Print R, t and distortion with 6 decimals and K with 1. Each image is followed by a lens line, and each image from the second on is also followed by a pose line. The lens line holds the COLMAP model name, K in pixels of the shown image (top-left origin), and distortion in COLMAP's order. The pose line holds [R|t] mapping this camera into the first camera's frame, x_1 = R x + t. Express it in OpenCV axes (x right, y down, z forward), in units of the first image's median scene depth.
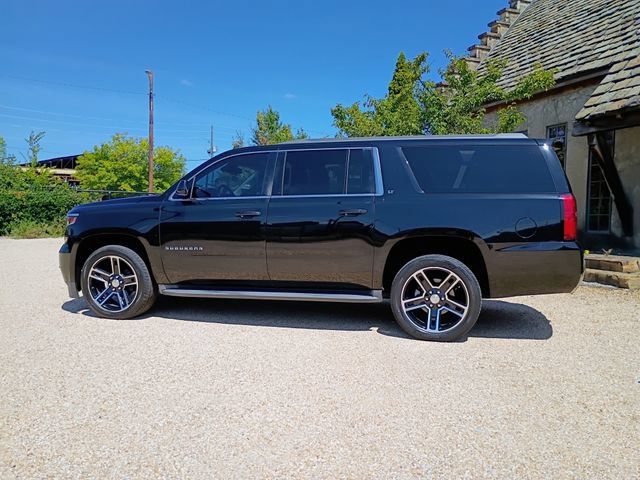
lens RADIAL K [[548.7, 0, 320.0], [0, 548.7, 240.0], [0, 0, 1]] dist [0.063493, -0.082218]
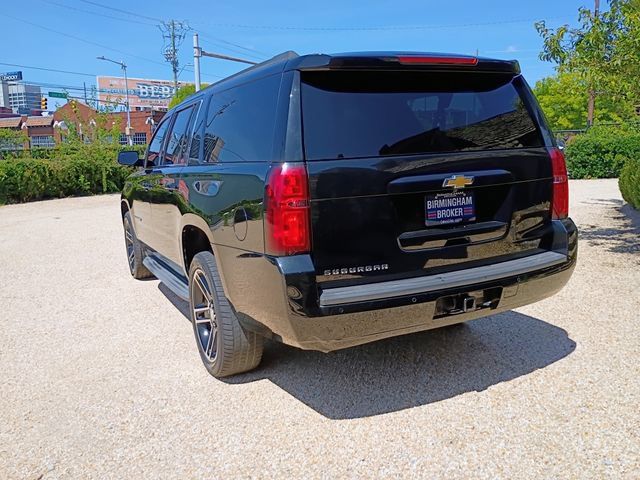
lens RADIAL K [[552.2, 0, 320.0], [0, 552.2, 240.0], [0, 0, 1]] dist [0.066526, -0.094903]
pose [[0.694341, 0.083562, -0.714778, 0.696144], [-0.001396, 0.993390, 0.114777, -0.058356], [0.719644, -0.078697, 0.689869, 0.539222]]
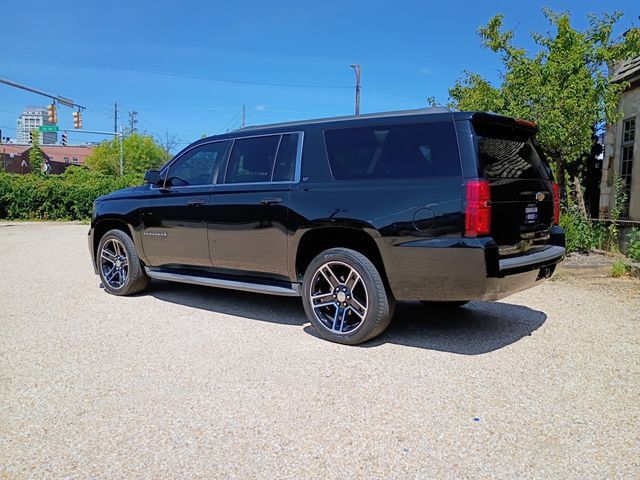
lens RADIAL K [[552.2, 0, 320.0], [0, 552.2, 240.0], [0, 0, 1]] dist [0.066526, -0.094903]
pose [[0.913379, 0.029773, -0.406020, 0.474496], [-0.019642, 0.999384, 0.029098, -0.010739], [0.406636, -0.018602, 0.913401, 0.134955]]
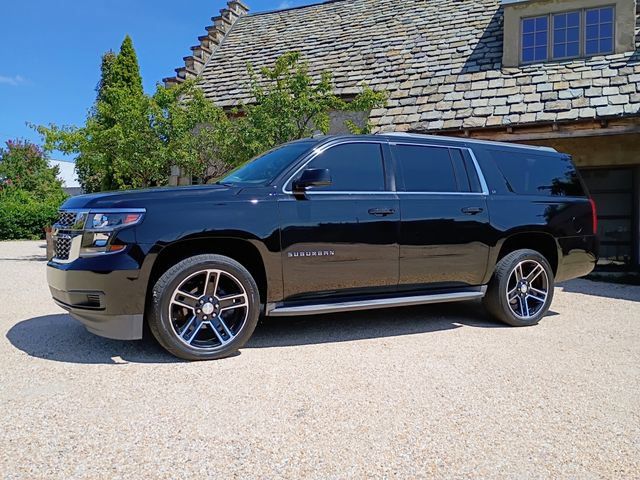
lens RADIAL K [[552.2, 0, 320.0], [0, 552.2, 240.0], [0, 0, 1]] dist [0.066526, -0.094903]
pose [[0.728957, -0.023421, 0.684159, -0.760584], [0.028287, 0.999592, 0.004080, -0.007565], [-0.683975, 0.016379, 0.729321, 0.396057]]
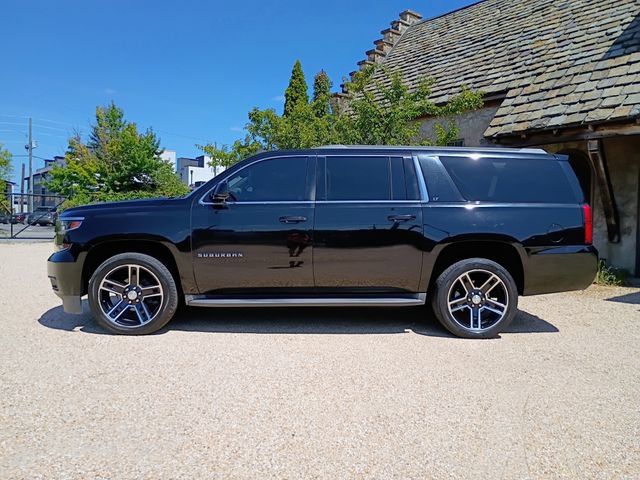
lens RADIAL K [[552.2, 0, 320.0], [0, 552.2, 240.0], [0, 0, 1]] dist [0.066526, -0.094903]
pose [[0.954924, -0.003957, 0.296824, -0.353523], [0.006734, 0.999943, -0.008333, -0.001780], [-0.296774, 0.009956, 0.954896, 0.046624]]
